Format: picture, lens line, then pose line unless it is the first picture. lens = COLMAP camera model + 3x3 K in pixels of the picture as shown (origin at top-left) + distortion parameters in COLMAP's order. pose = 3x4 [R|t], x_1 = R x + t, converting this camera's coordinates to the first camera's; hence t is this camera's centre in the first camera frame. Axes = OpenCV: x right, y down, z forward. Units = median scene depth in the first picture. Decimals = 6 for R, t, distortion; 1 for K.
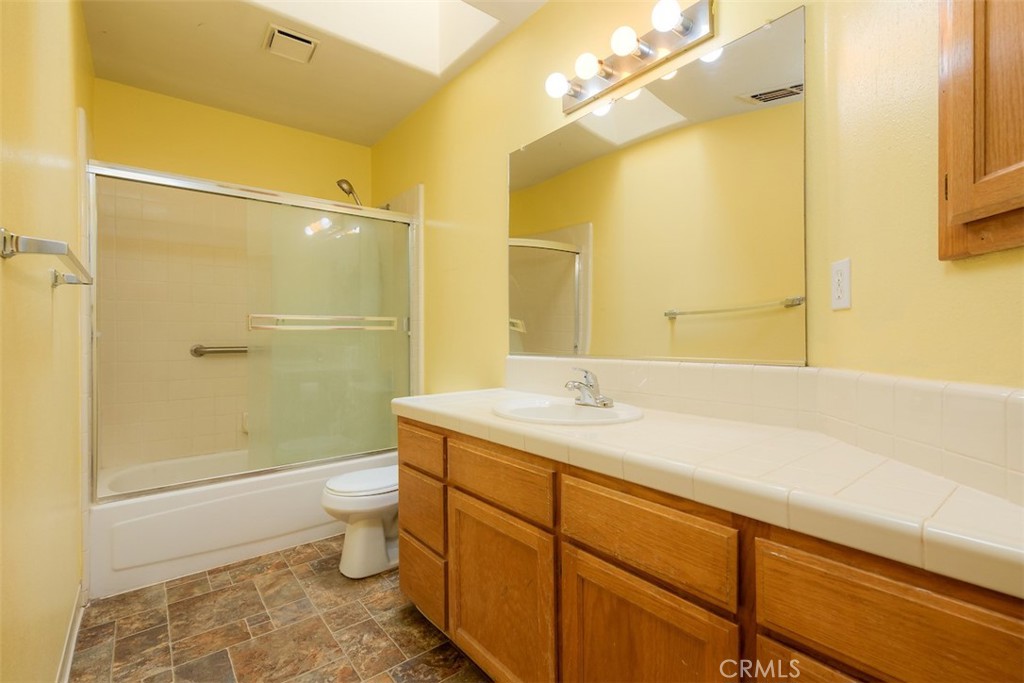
lens RADIAL K [[466.2, 0, 516.6], [0, 466.2, 339.6], [0, 0, 1]] dist [0.001223, 0.001809]
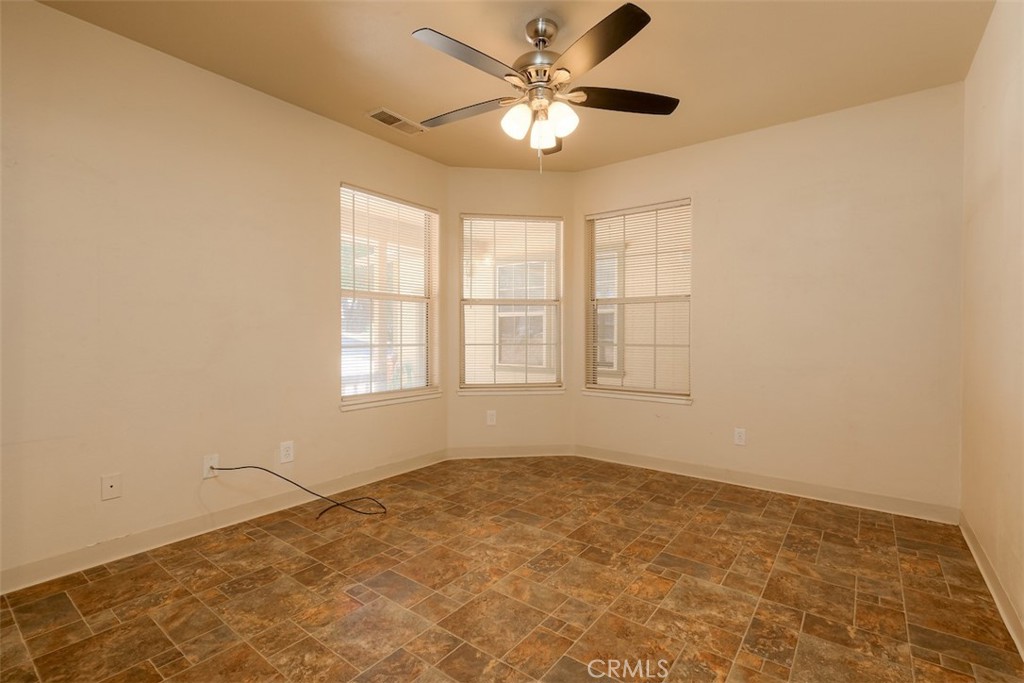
lens RADIAL K [[466.2, 0, 508.5], [0, 466.2, 344.3], [0, 0, 1]] dist [0.001223, 0.001809]
pose [[0.969251, 0.002501, 0.246061, -0.157666], [-0.006815, 0.999838, 0.016682, 0.000744], [-0.245980, -0.017846, 0.969111, 0.017304]]
